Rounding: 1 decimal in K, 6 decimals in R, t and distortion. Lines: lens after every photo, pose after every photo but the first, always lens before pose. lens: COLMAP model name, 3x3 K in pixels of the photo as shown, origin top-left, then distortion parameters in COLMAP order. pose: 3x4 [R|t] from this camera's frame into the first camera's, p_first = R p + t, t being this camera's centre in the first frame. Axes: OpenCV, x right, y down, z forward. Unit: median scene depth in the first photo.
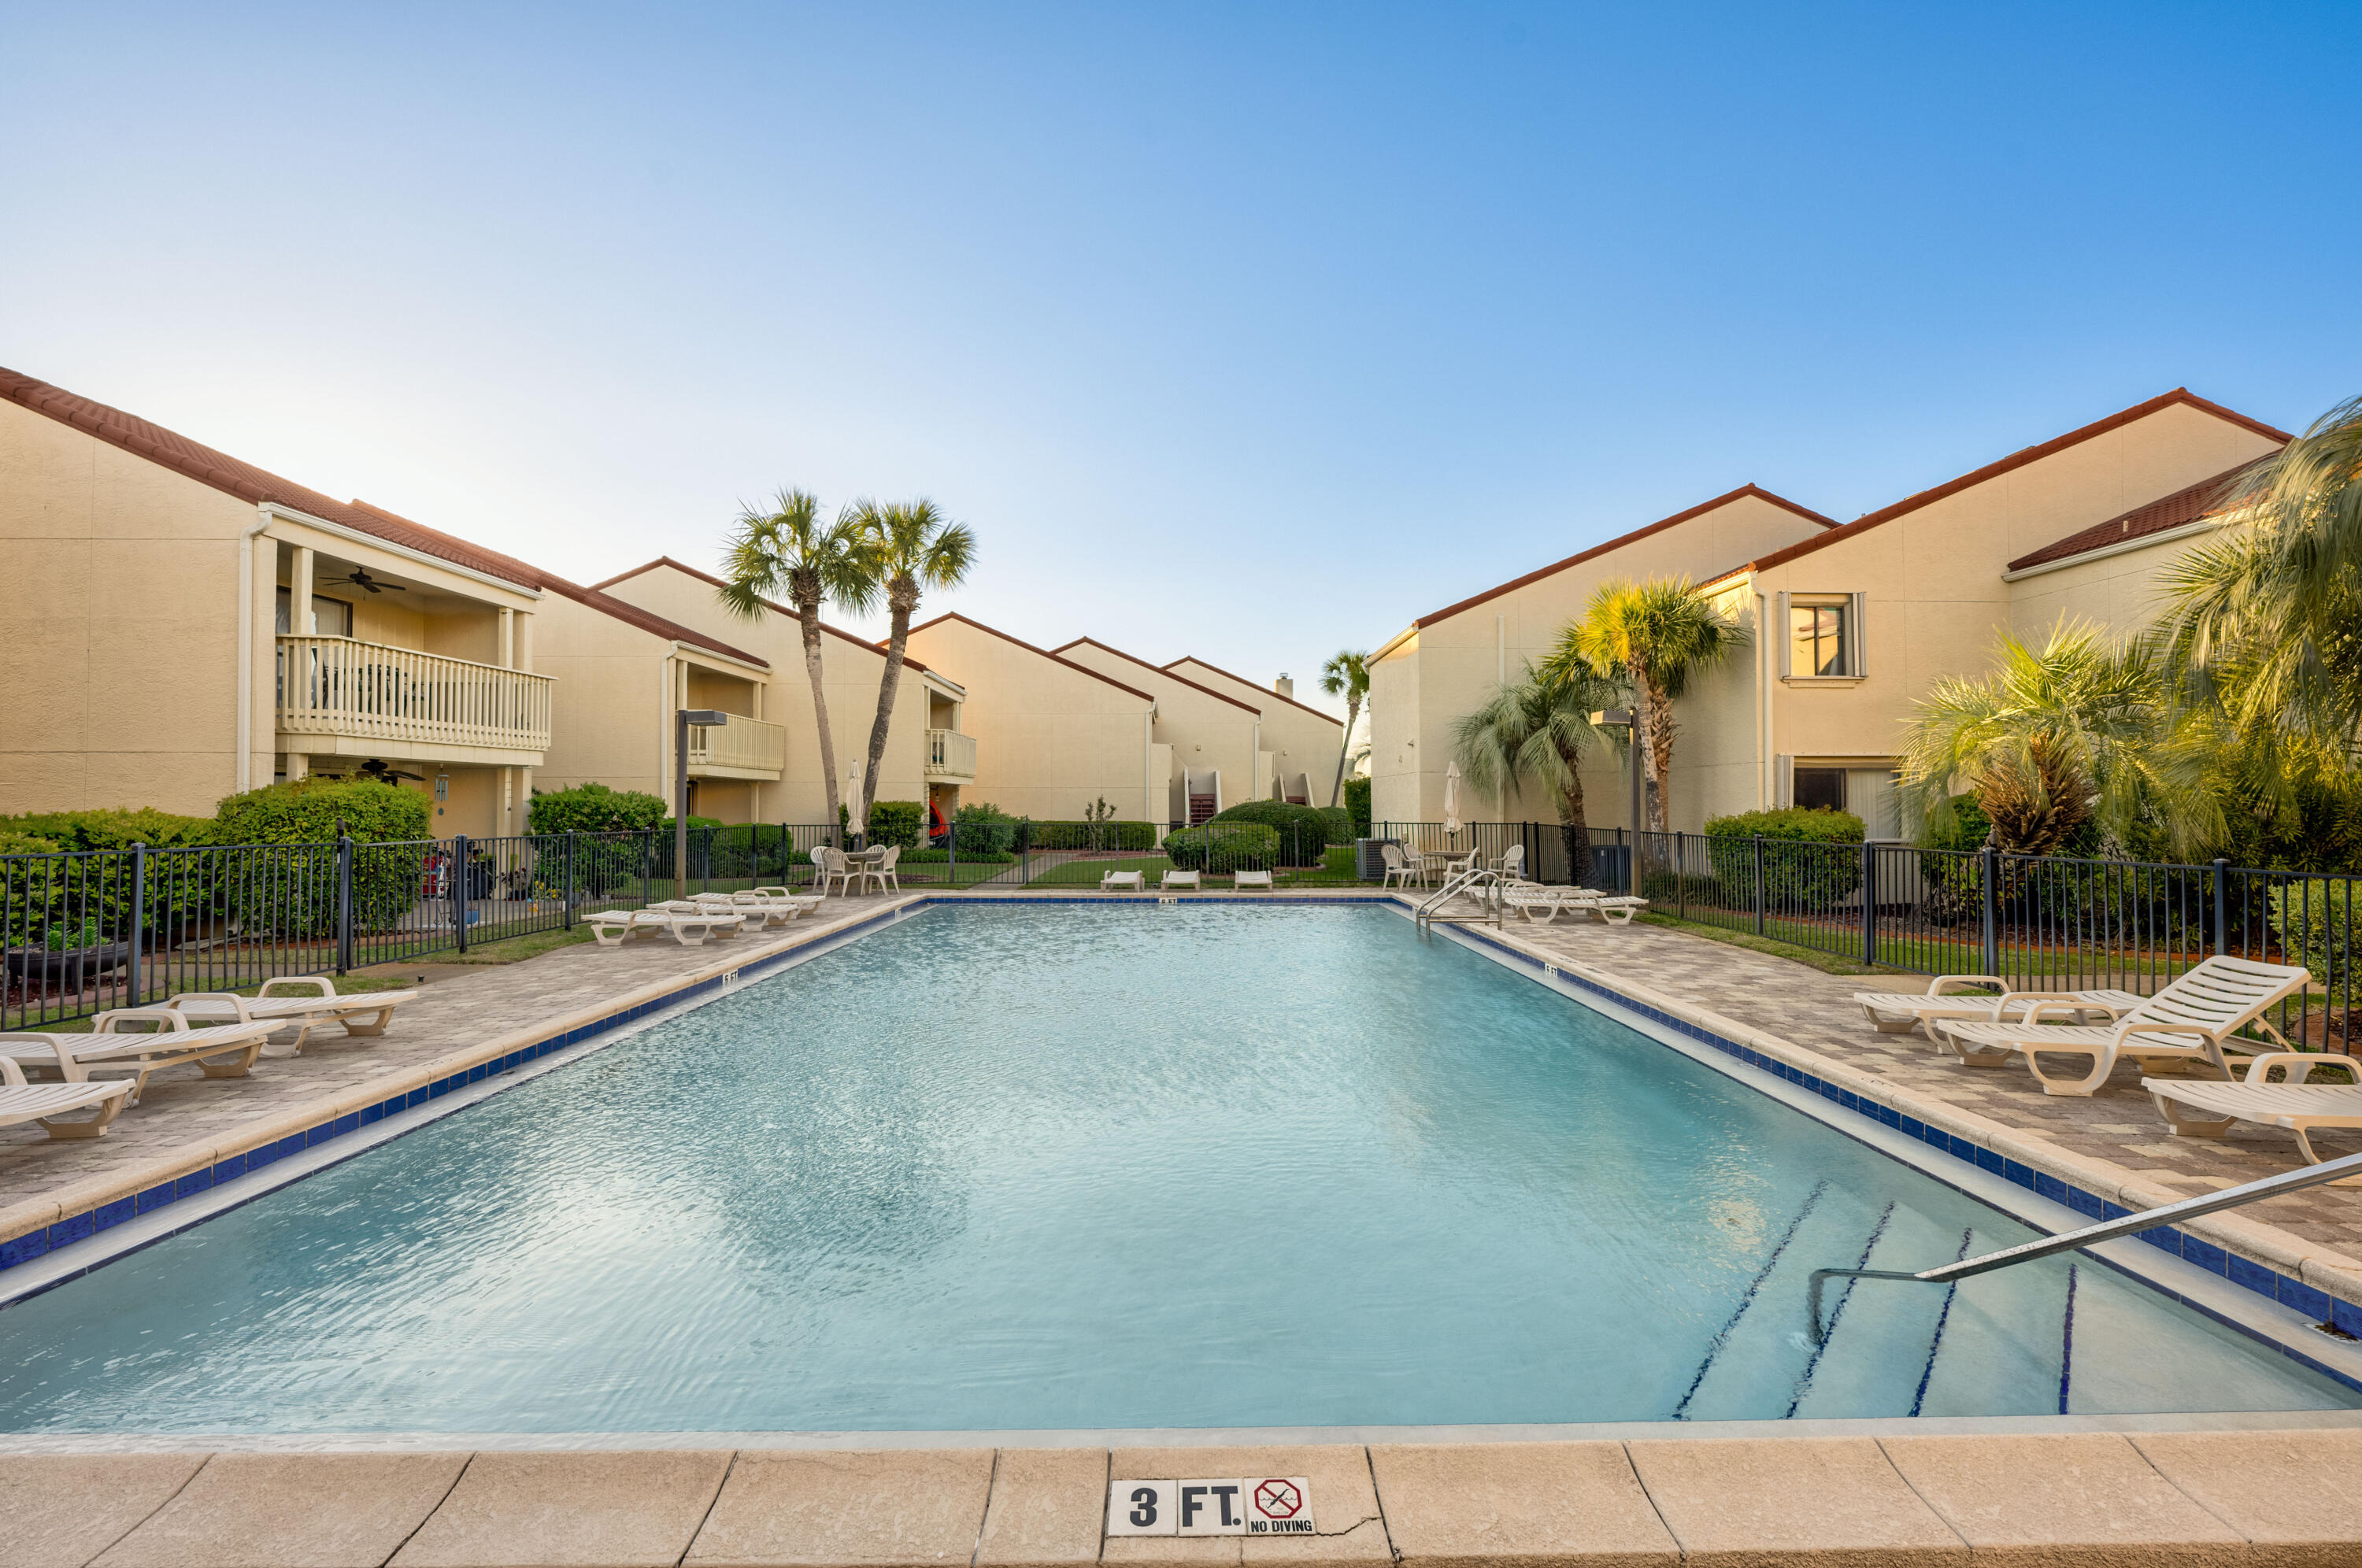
lens RADIAL K [[951.1, 0, 1193.2], [0, 951.1, 784.7], [0, 0, 1]] dist [-0.004640, 0.000730]
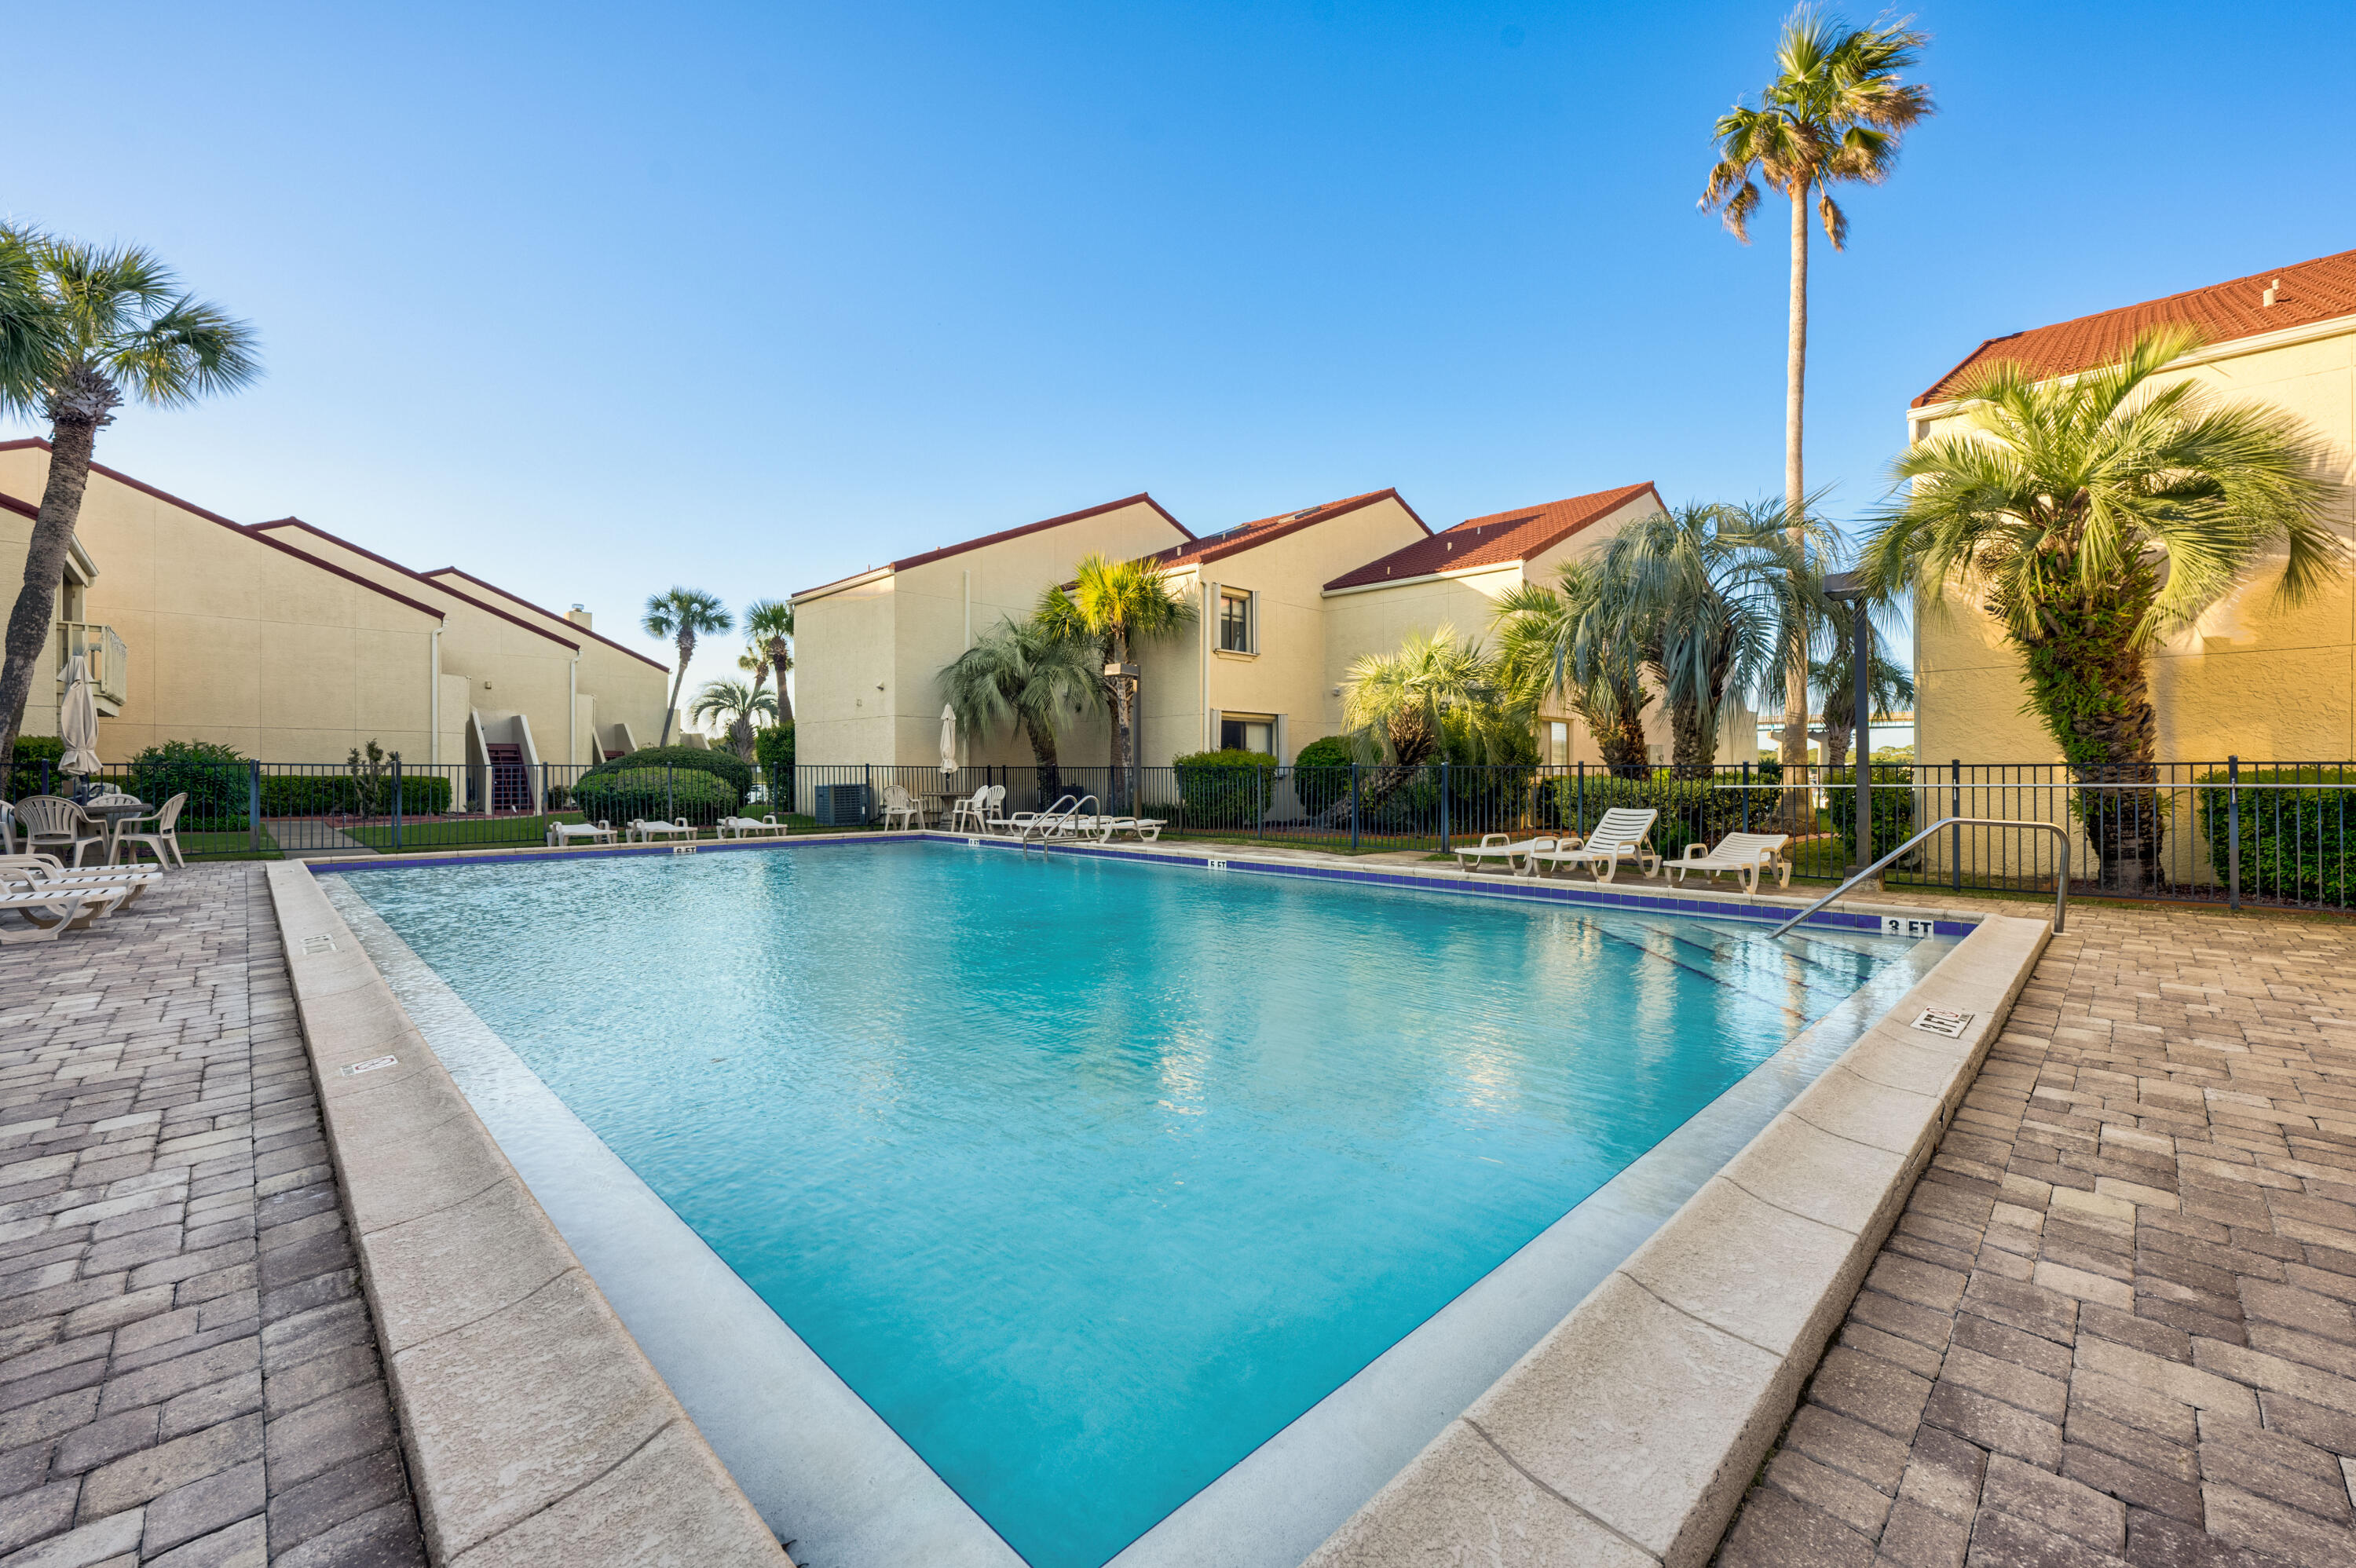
lens RADIAL K [[948.7, 0, 1165.7], [0, 948.7, 784.5], [0, 0, 1]] dist [-0.004640, 0.000730]
pose [[0.727465, -0.006838, 0.686111, -0.277212], [-0.014482, 0.999575, 0.025316, 0.034460], [-0.685992, -0.028353, 0.727056, 0.086661]]
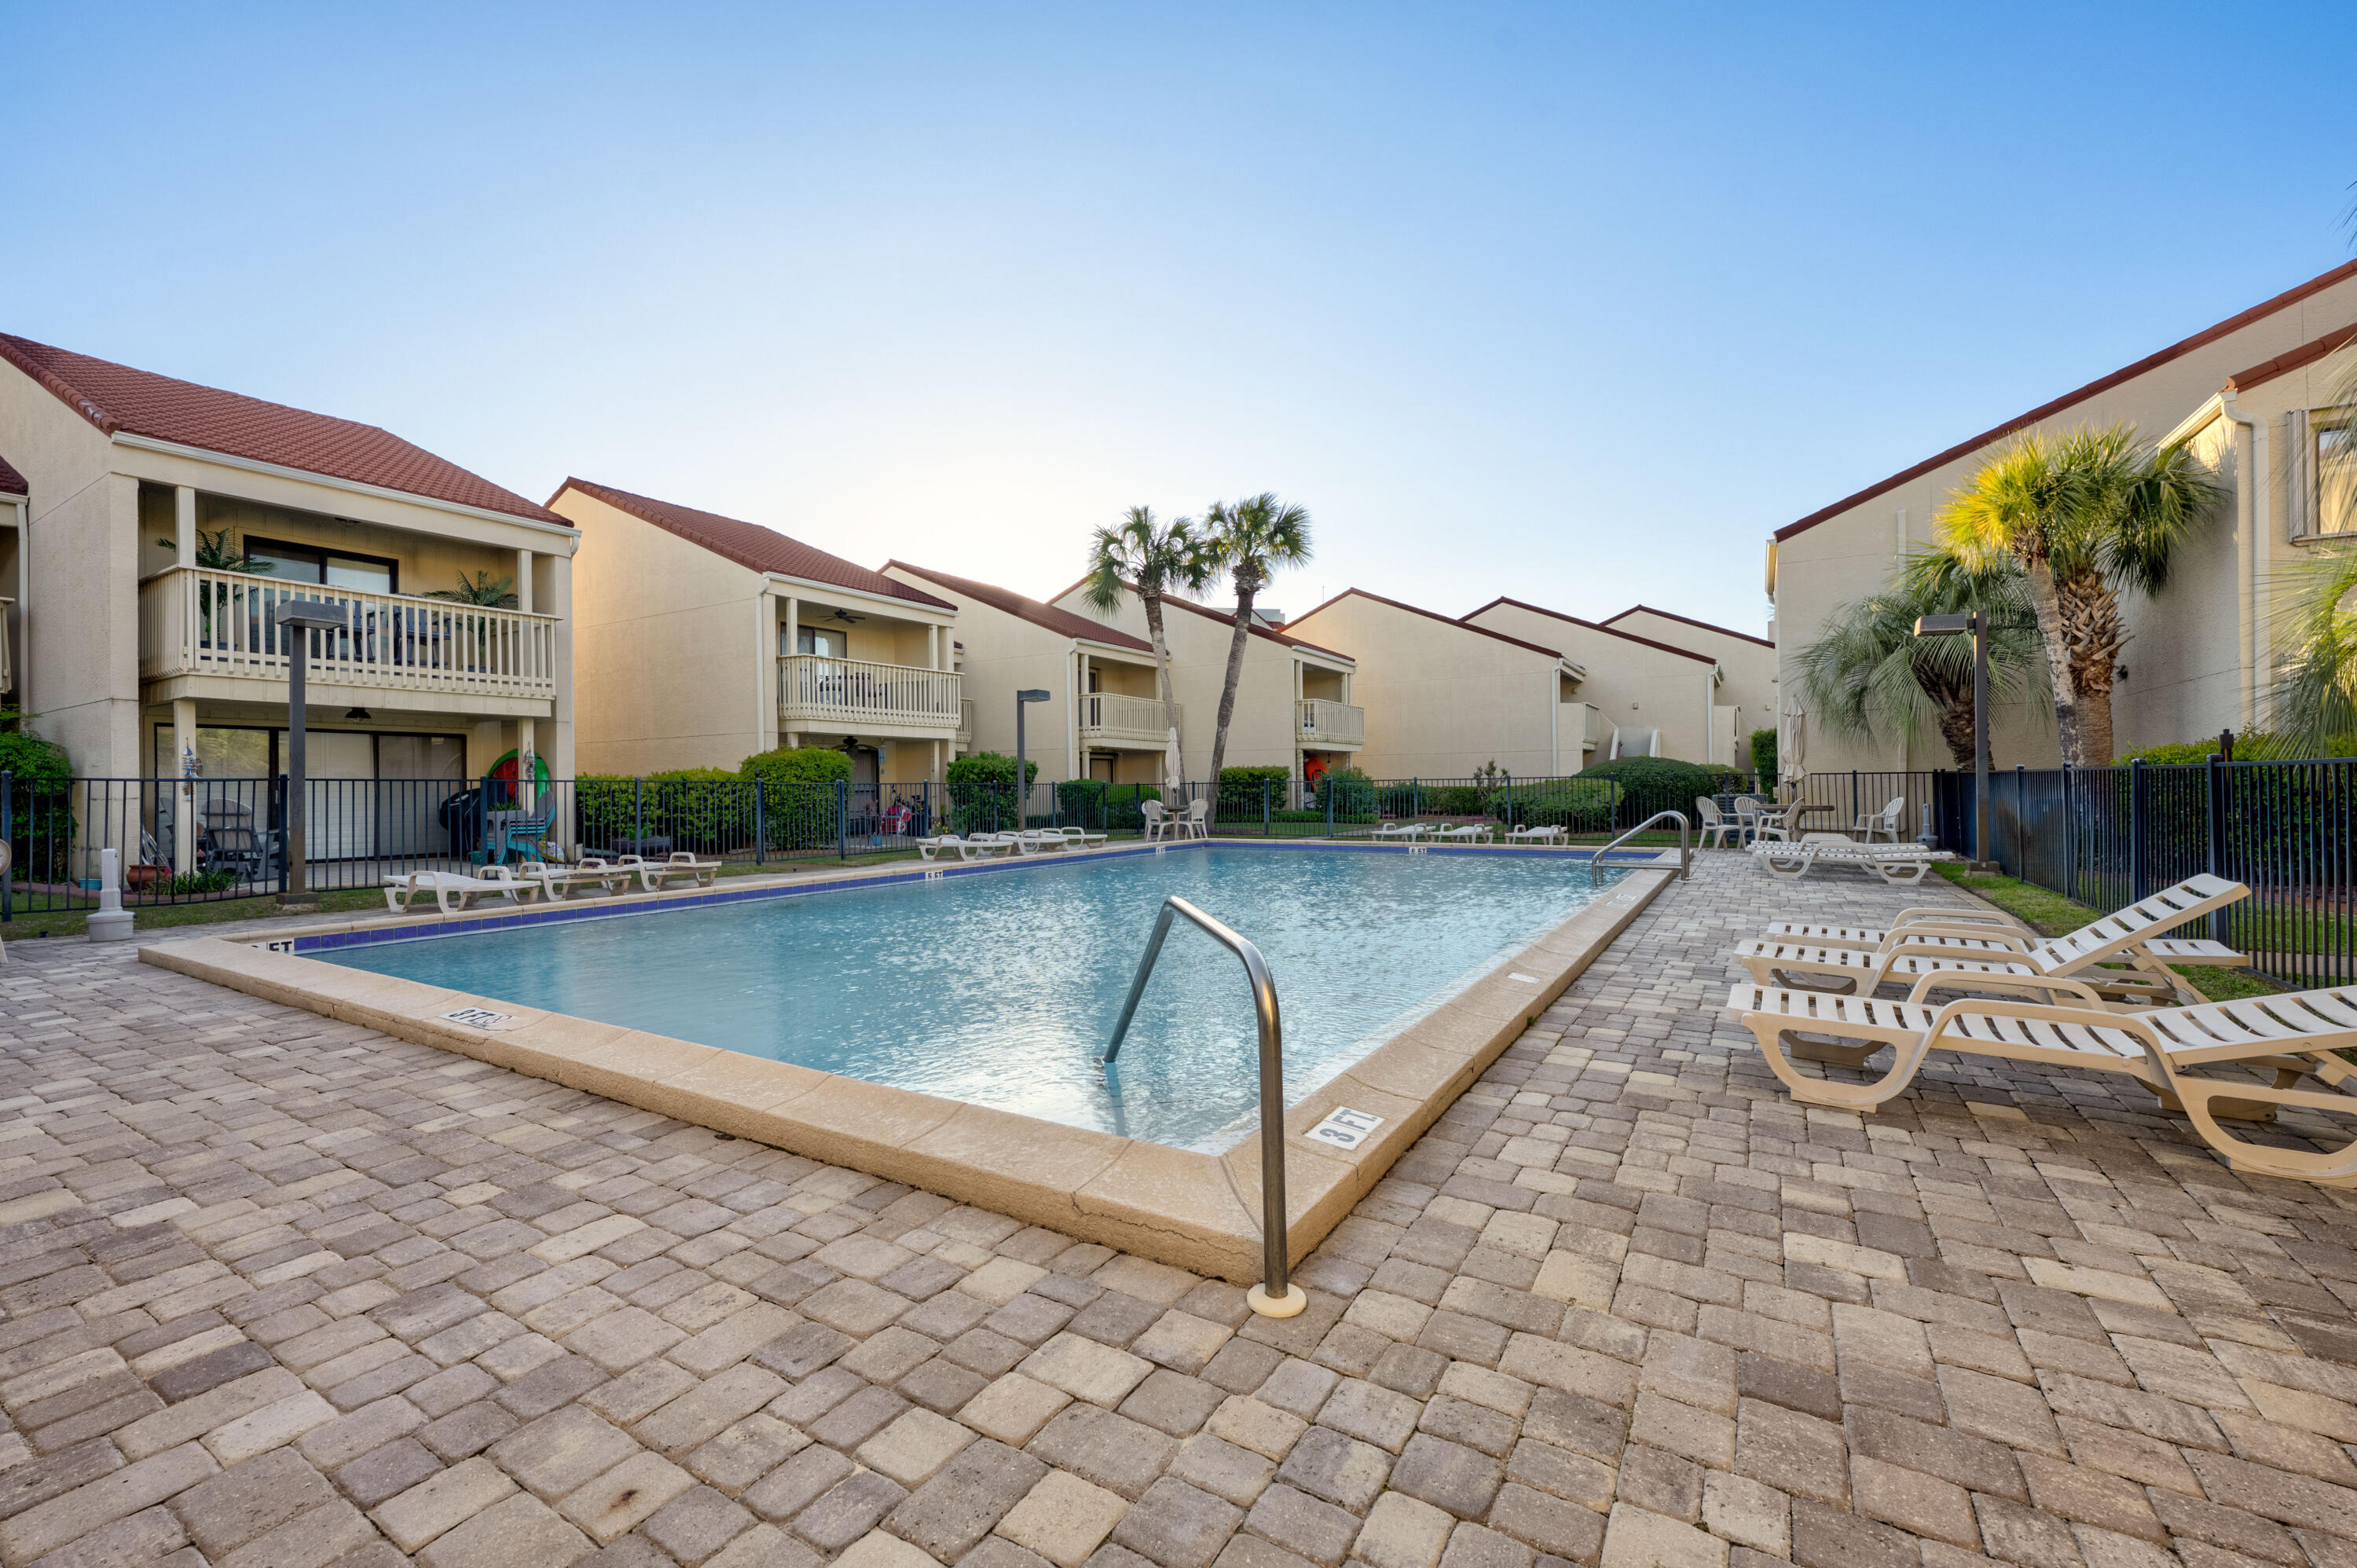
lens RADIAL K [[949.2, 0, 1186.0], [0, 949.2, 779.3], [0, 0, 1]] dist [-0.004640, 0.000730]
pose [[0.852615, -0.015820, -0.522299, 0.259844], [0.023722, 0.999683, 0.008446, 0.029218], [0.522000, -0.019592, 0.852720, 0.011615]]
